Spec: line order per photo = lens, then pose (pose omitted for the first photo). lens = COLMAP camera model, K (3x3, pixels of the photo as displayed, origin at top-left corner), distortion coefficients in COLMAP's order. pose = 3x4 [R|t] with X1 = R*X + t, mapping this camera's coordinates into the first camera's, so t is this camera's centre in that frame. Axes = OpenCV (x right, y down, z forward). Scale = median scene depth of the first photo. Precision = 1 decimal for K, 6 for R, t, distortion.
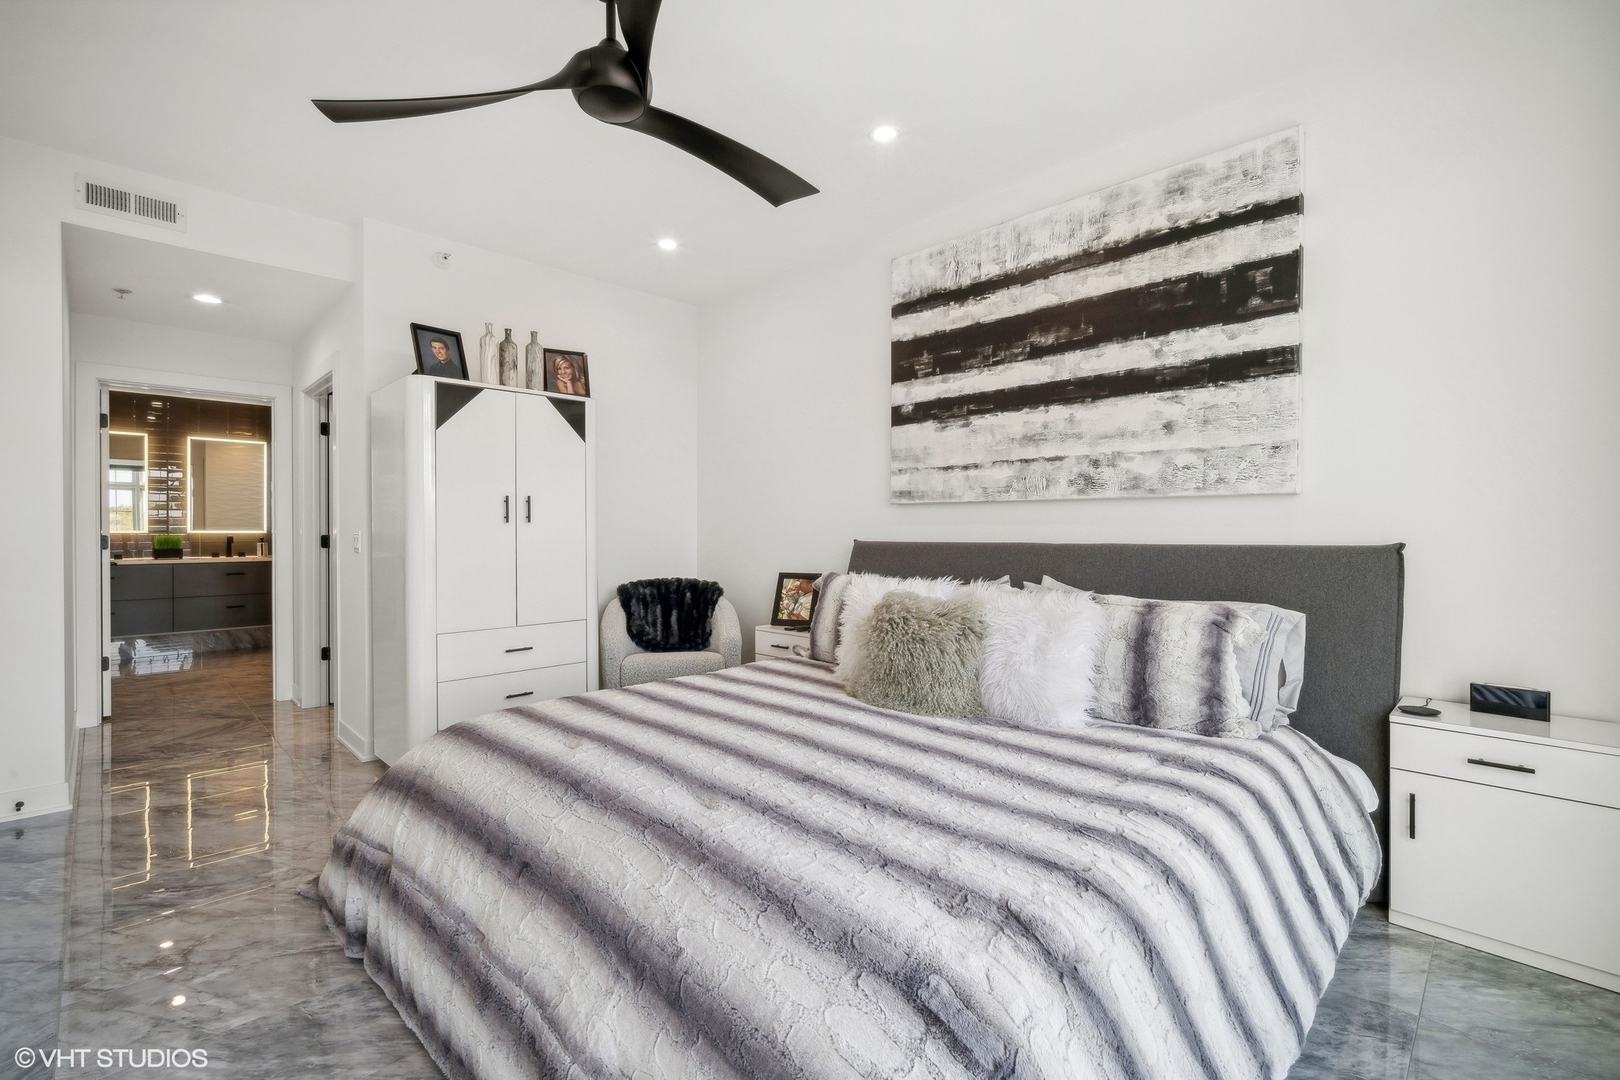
lens RADIAL K [[714.2, 0, 789.1], [0, 714.2, 542.6], [0, 0, 1]] dist [-0.013688, 0.005011]
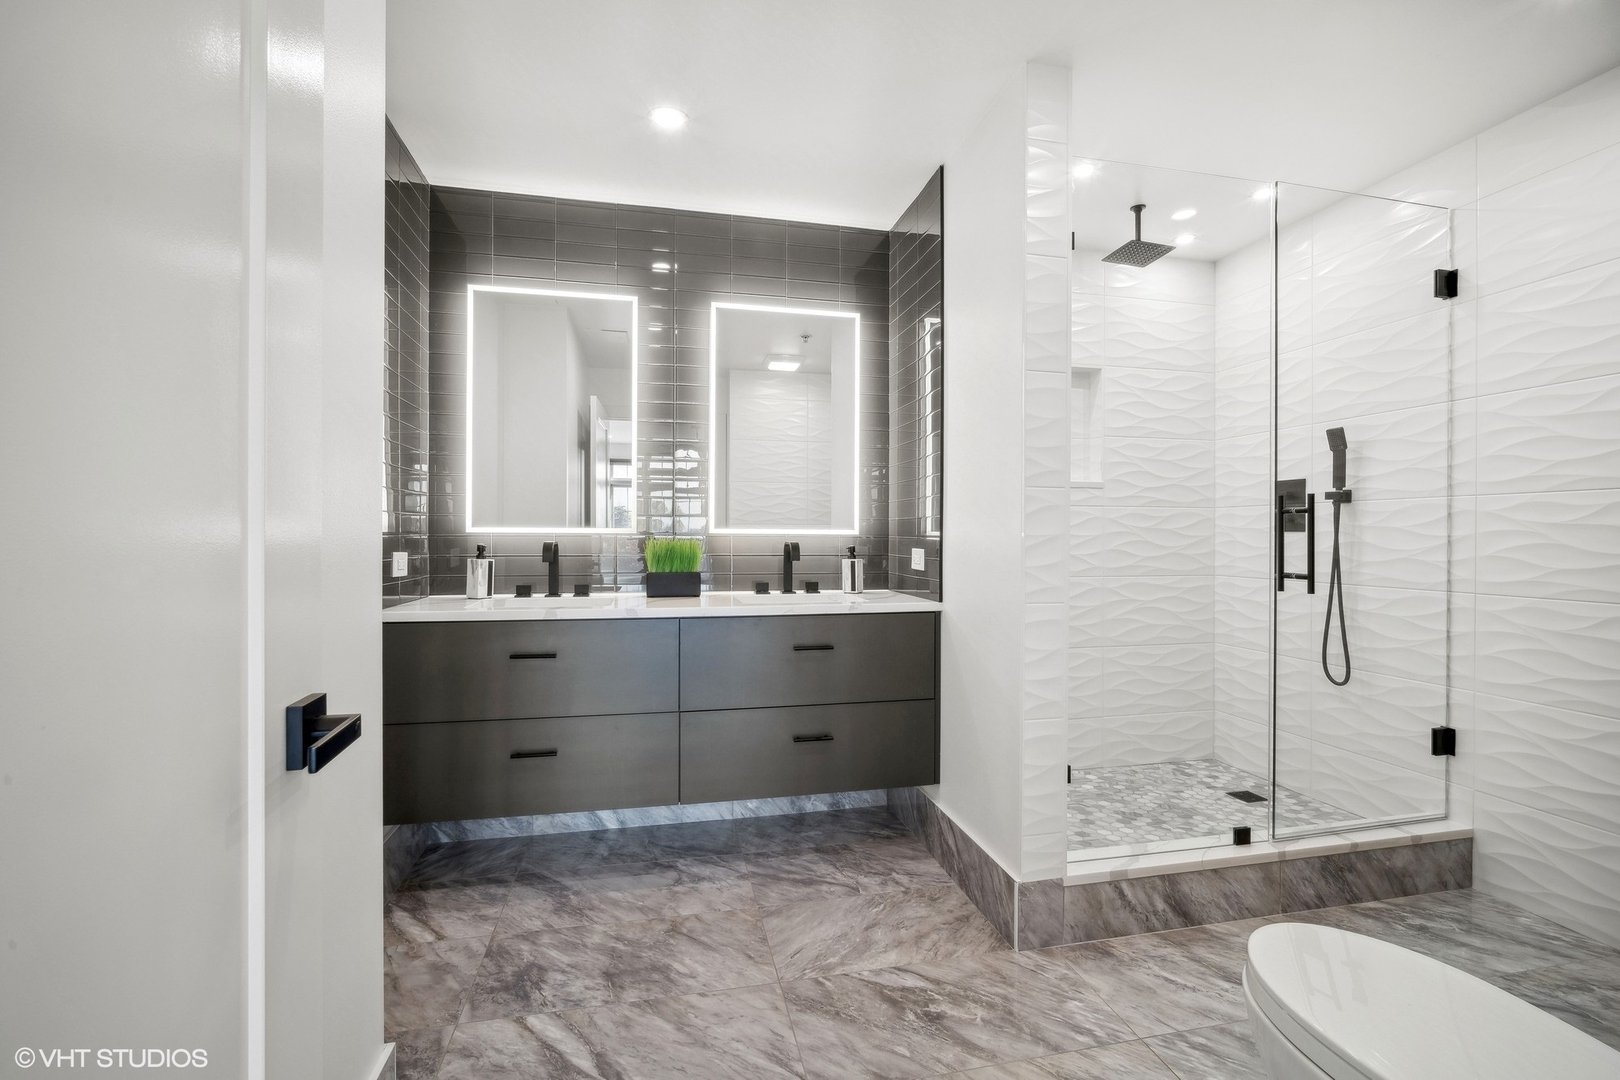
lens RADIAL K [[714.2, 0, 810.1], [0, 714.2, 536.0], [0, 0, 1]] dist [-0.013688, 0.005011]
pose [[0.847362, 0.002902, -0.531007, -1.182103], [-0.010808, 0.999872, -0.011782, -0.017699], [0.530905, 0.015723, 0.847285, 1.388904]]
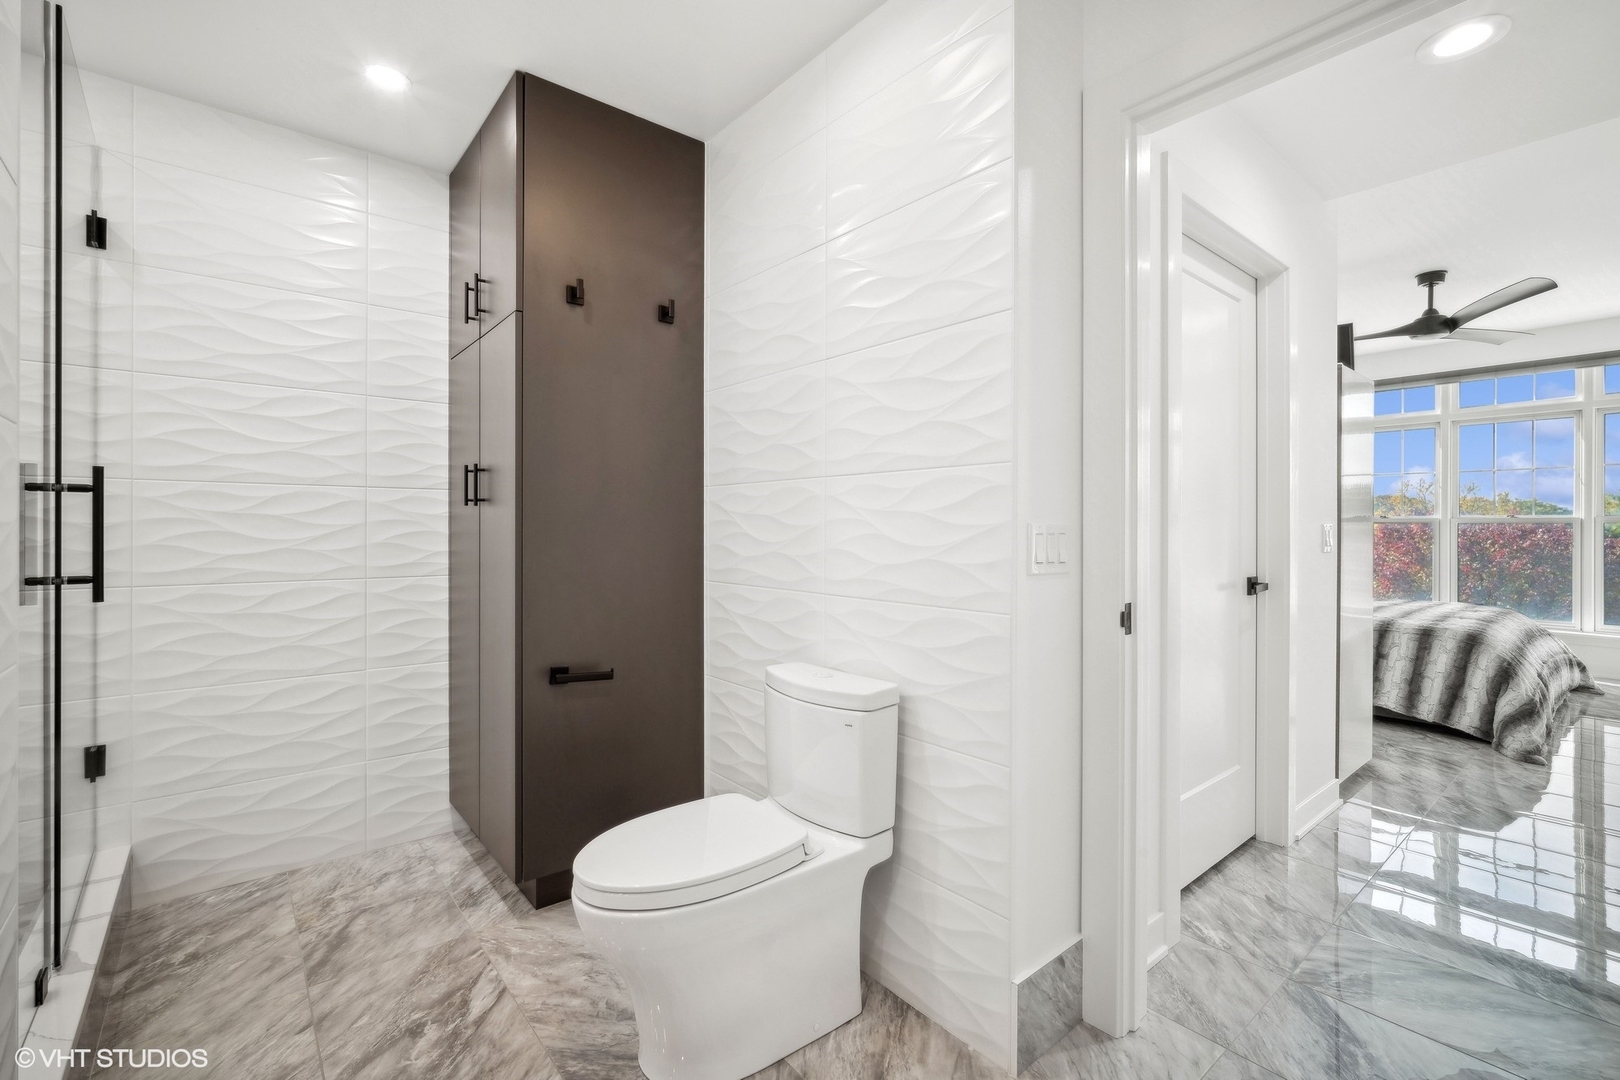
lens RADIAL K [[714.2, 0, 808.7], [0, 714.2, 529.5], [0, 0, 1]] dist [-0.013688, 0.005011]
pose [[0.084929, -0.000949, 0.996387, -1.621430], [0.012452, 0.999922, -0.000109, -0.020409], [-0.996309, 0.012417, 0.084934, 1.699112]]
